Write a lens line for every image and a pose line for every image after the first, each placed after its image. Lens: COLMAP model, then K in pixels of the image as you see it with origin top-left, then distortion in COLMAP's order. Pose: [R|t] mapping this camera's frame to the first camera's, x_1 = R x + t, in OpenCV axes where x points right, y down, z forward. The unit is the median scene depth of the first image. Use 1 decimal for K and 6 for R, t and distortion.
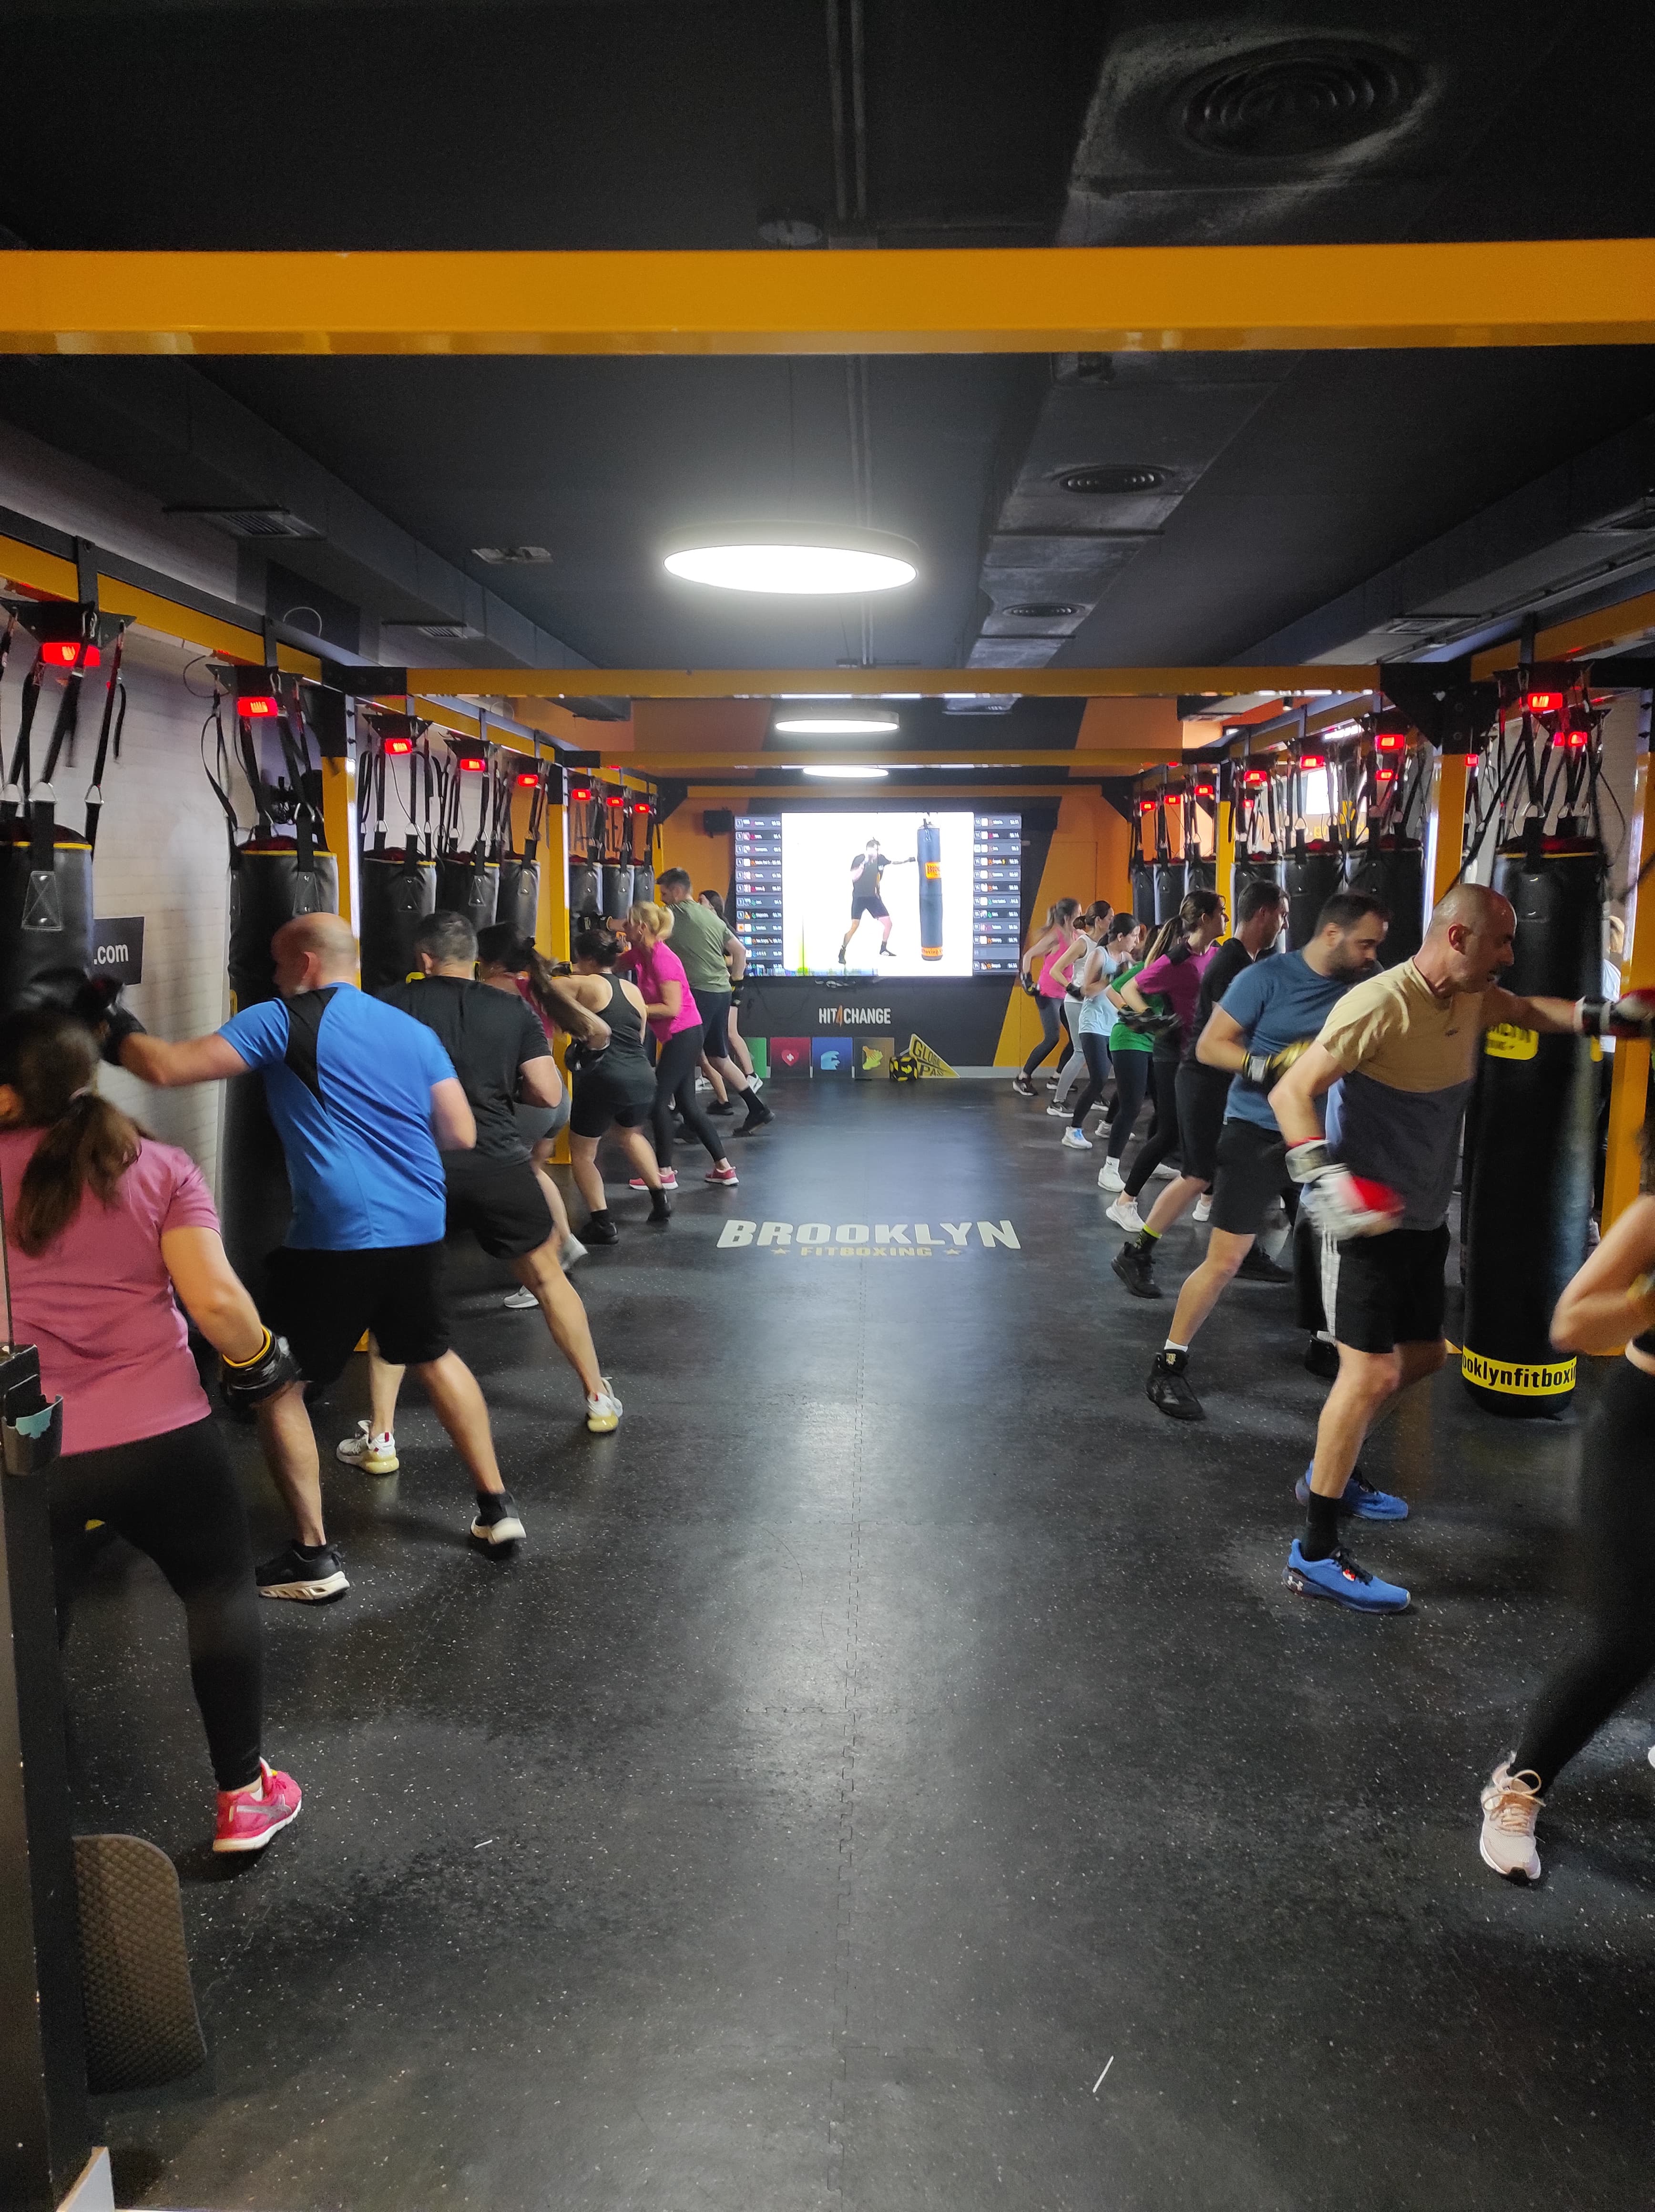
lens RADIAL K [[1692.1, 0, 827.5], [0, 1692.1, 1106.0], [0, 0, 1]] dist [0.037568, -0.006860]
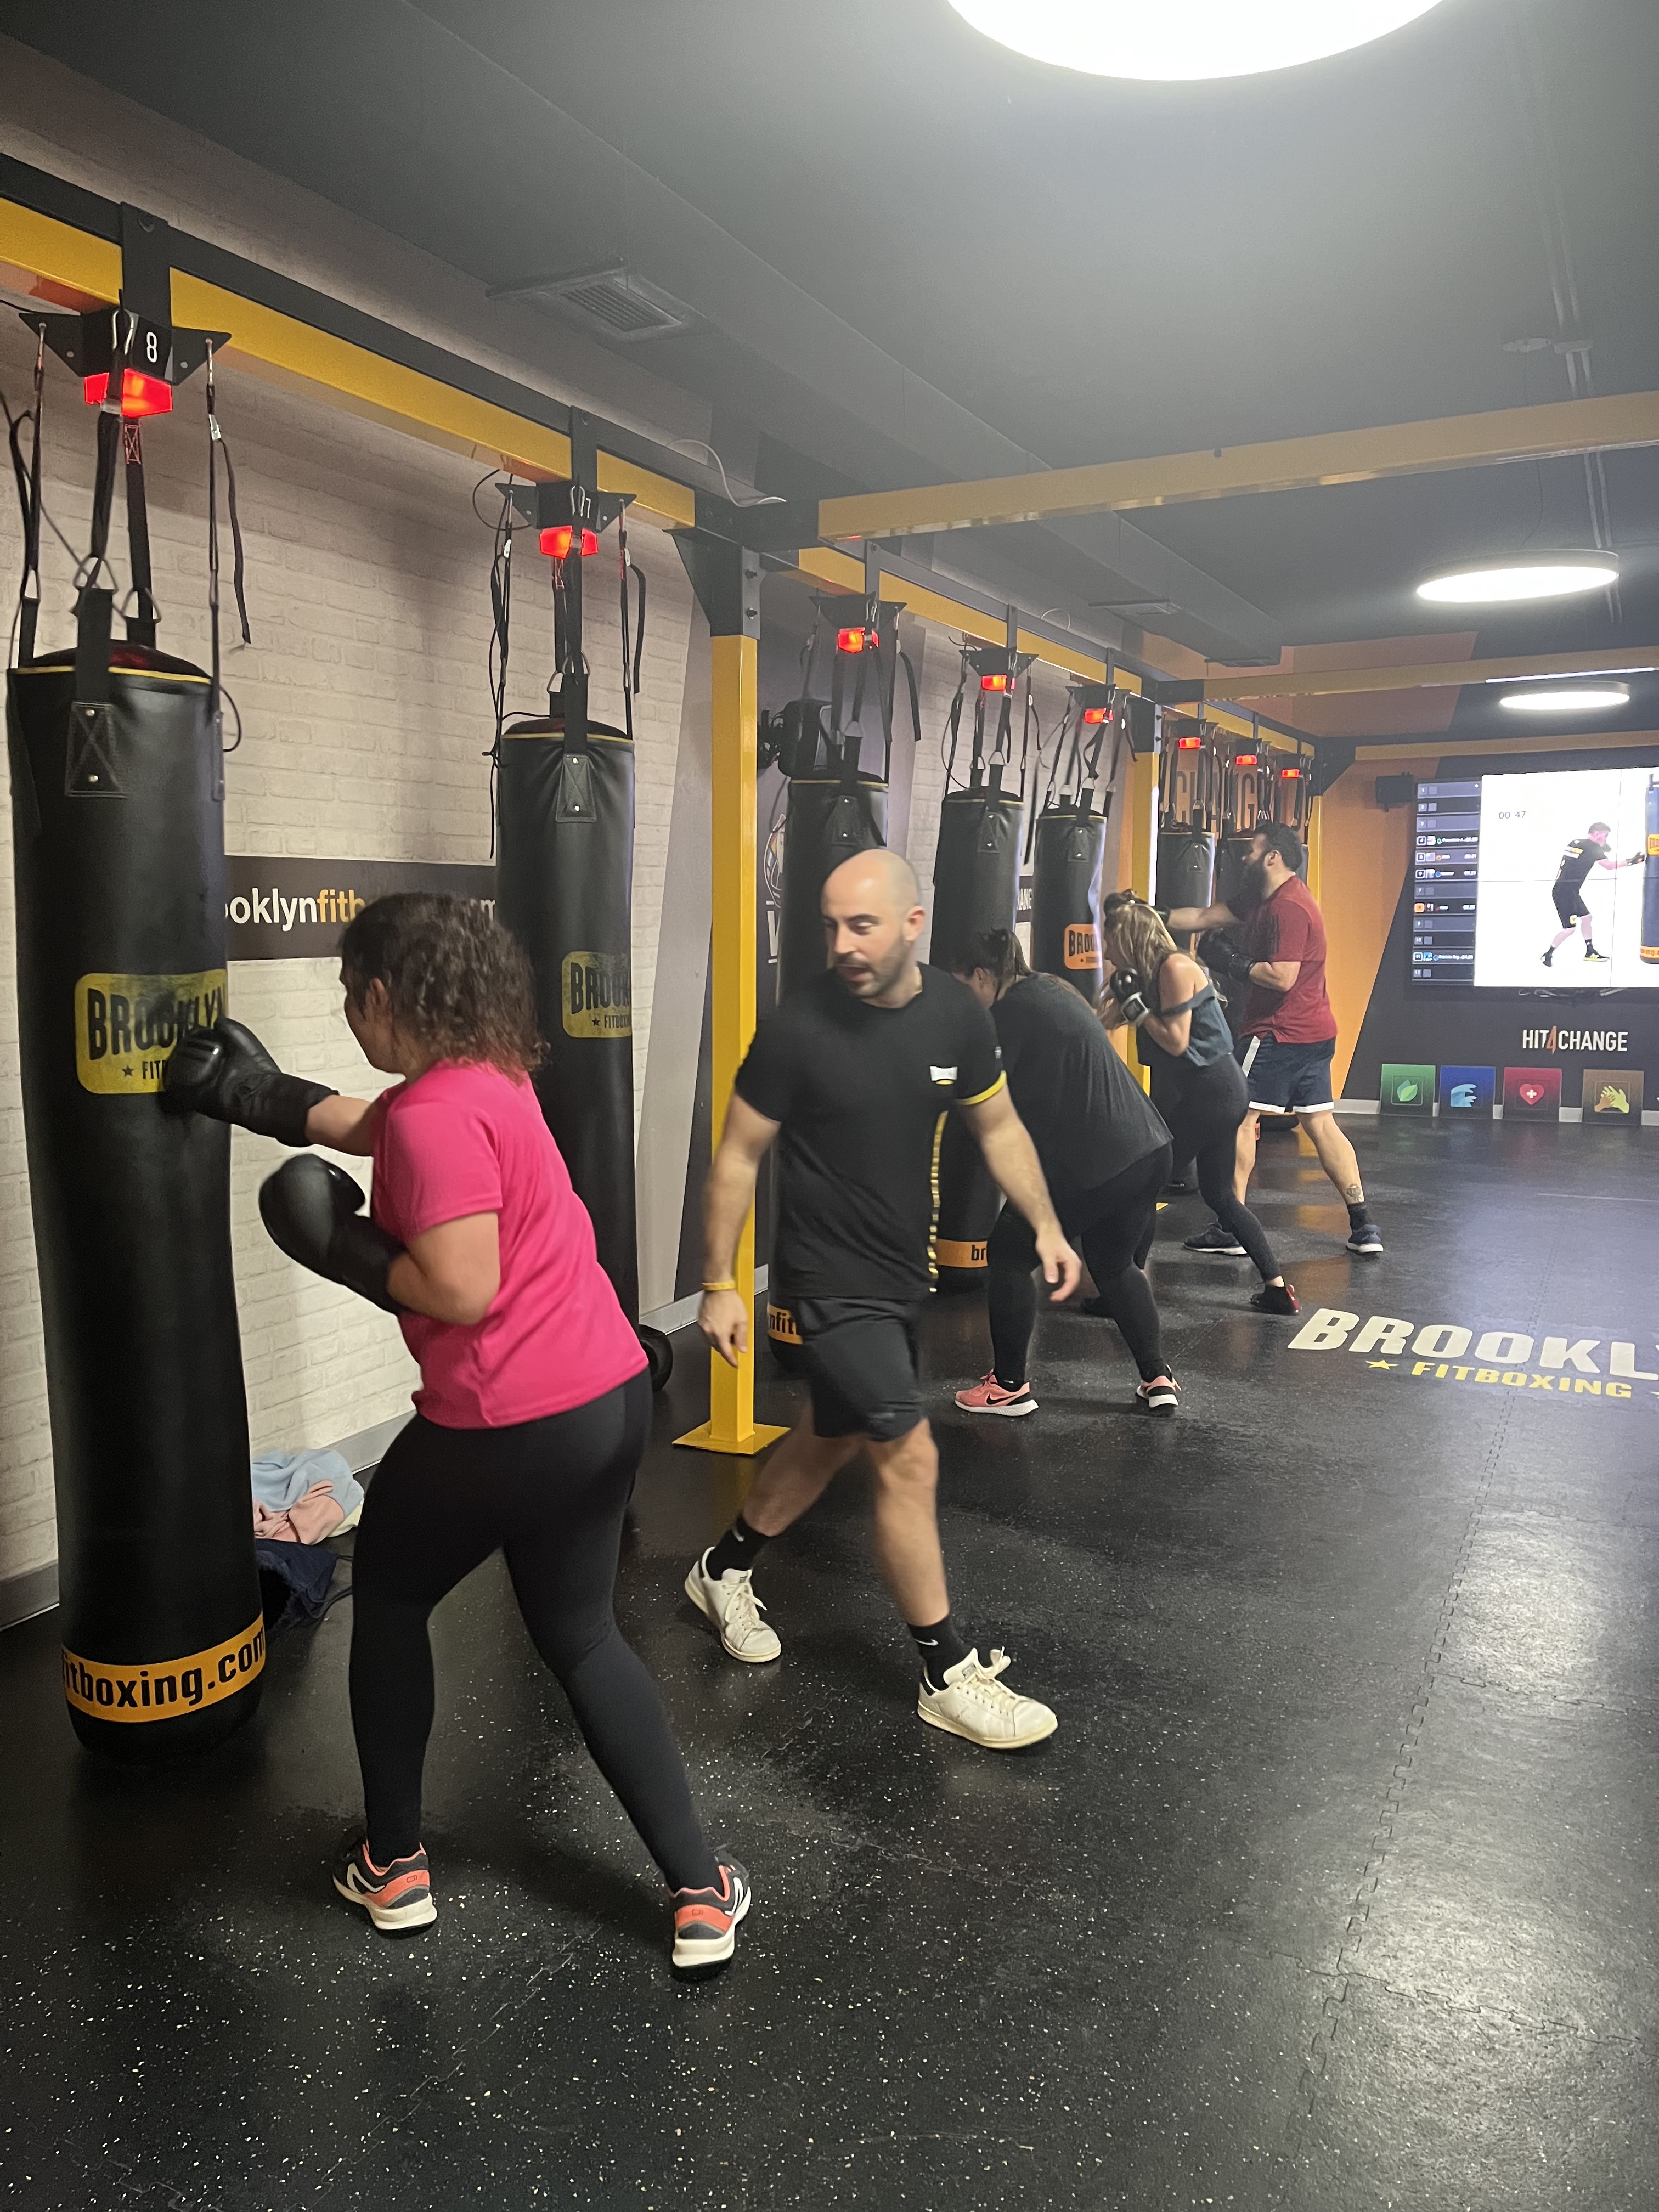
lens RADIAL K [[1692.2, 0, 829.5], [0, 1692.2, 1106.0], [0, 0, 1]] dist [0.037568, -0.006860]
pose [[0.910961, 0.048016, -0.409687, 0.042944], [-0.055235, 0.998457, -0.005796, -0.001684], [0.408777, 0.027909, 0.912208, 0.267827]]
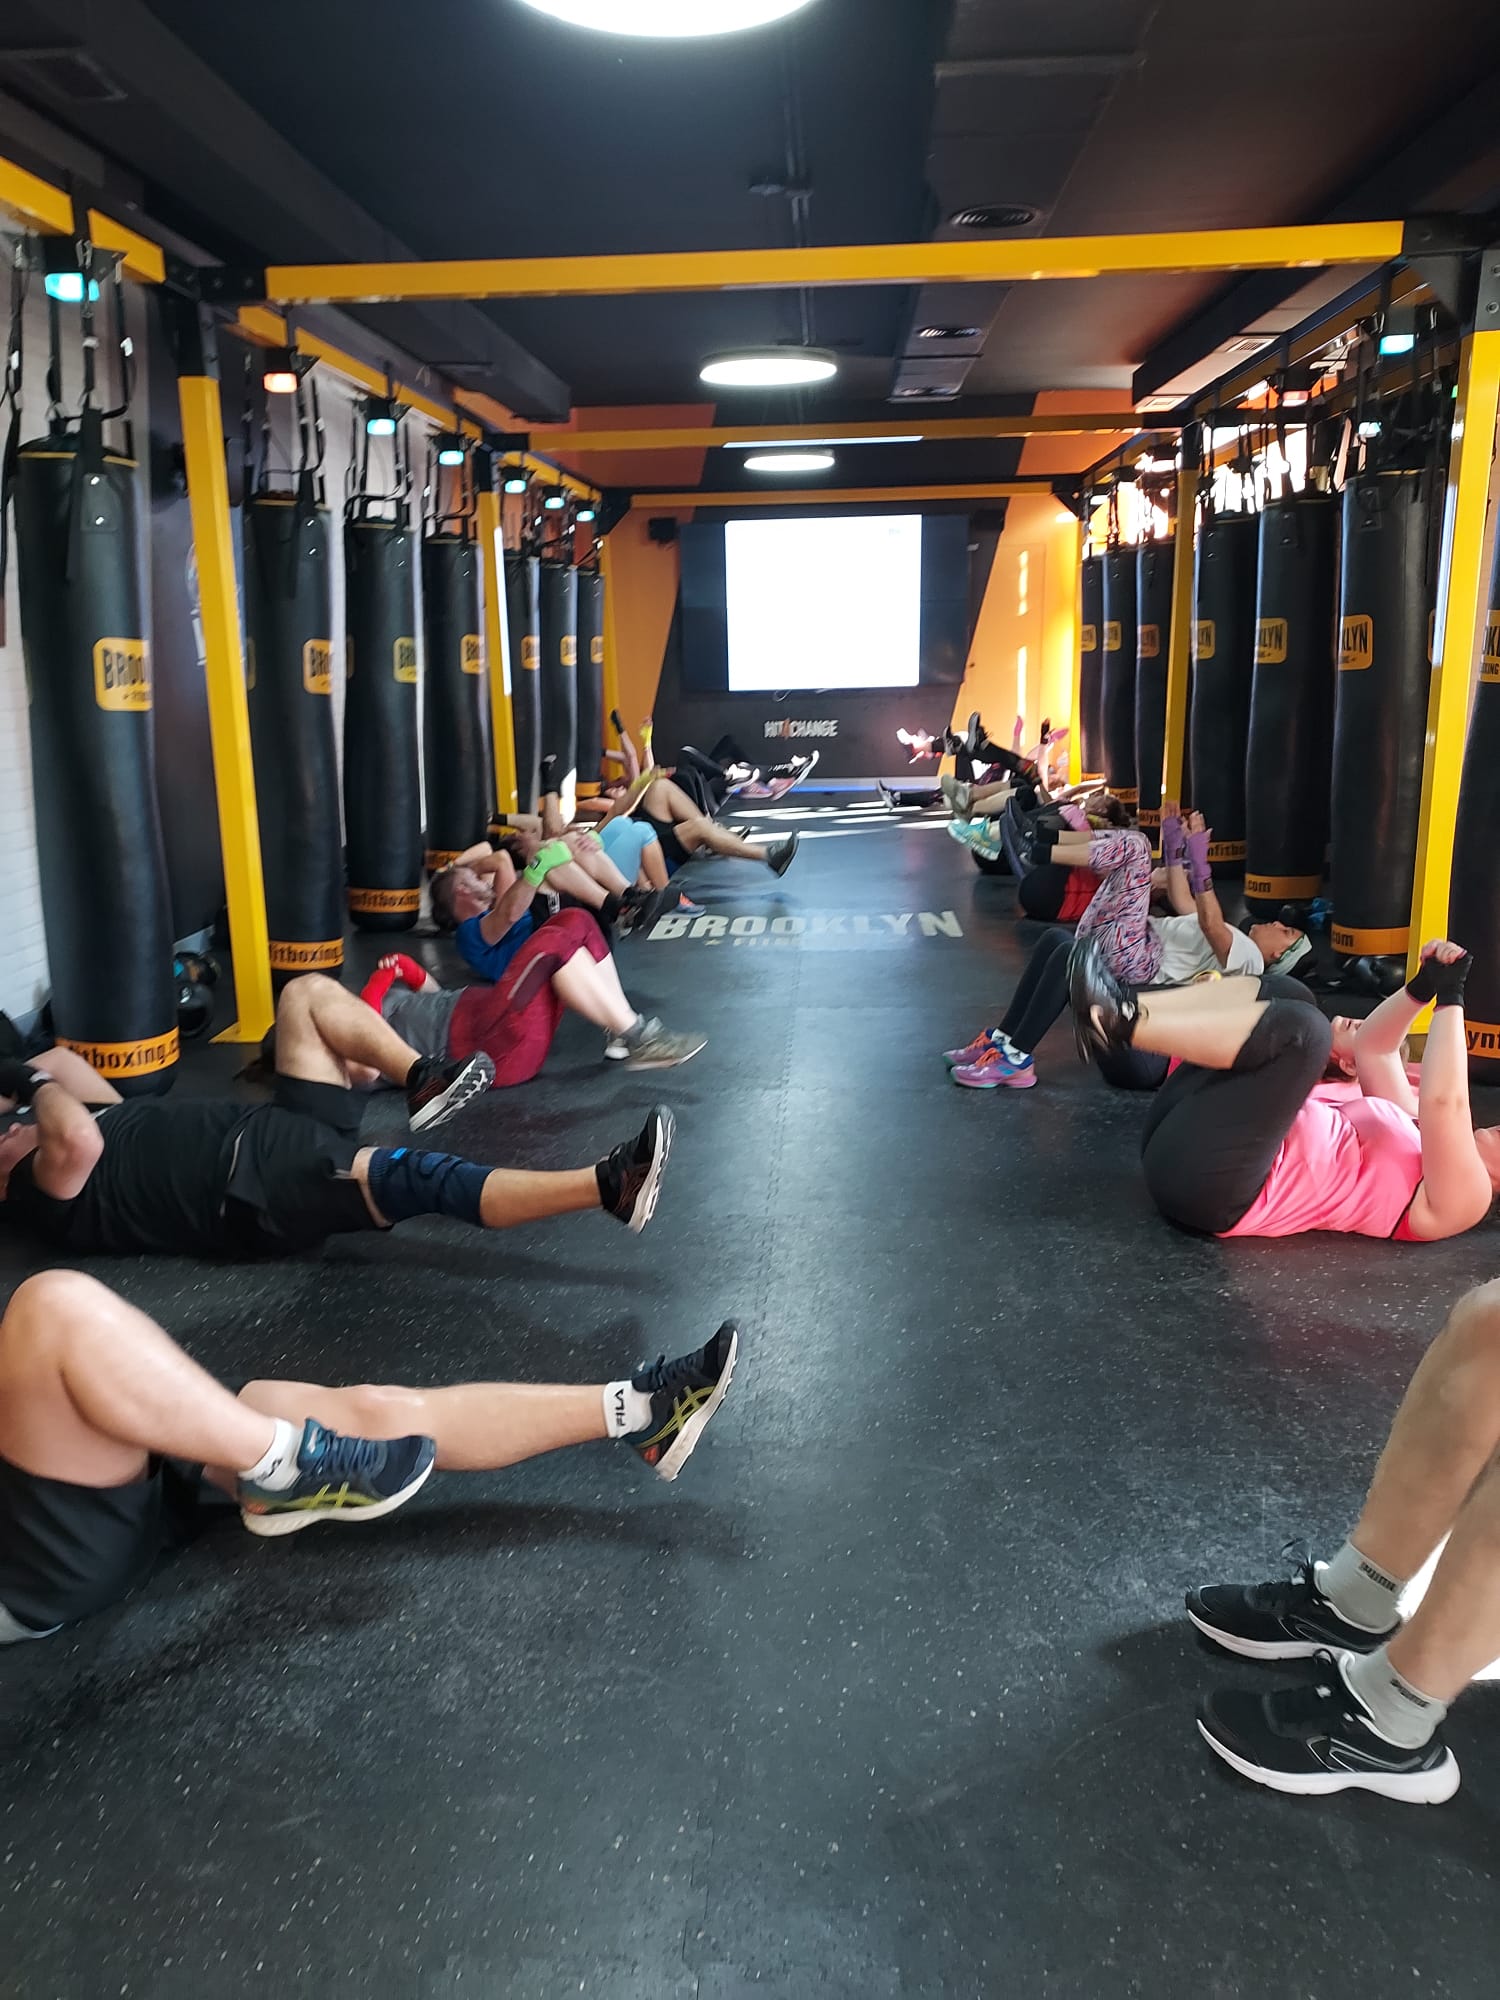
lens RADIAL K [[1501.3, 0, 732.8], [0, 1501.3, 997.2], [0, 0, 1]] dist [0.054800, -0.001626]
pose [[0.999202, -0.005483, -0.039560, 0.016399], [0.009270, 0.995318, 0.096210, 0.032785], [0.038848, -0.096500, 0.994575, 0.136427]]
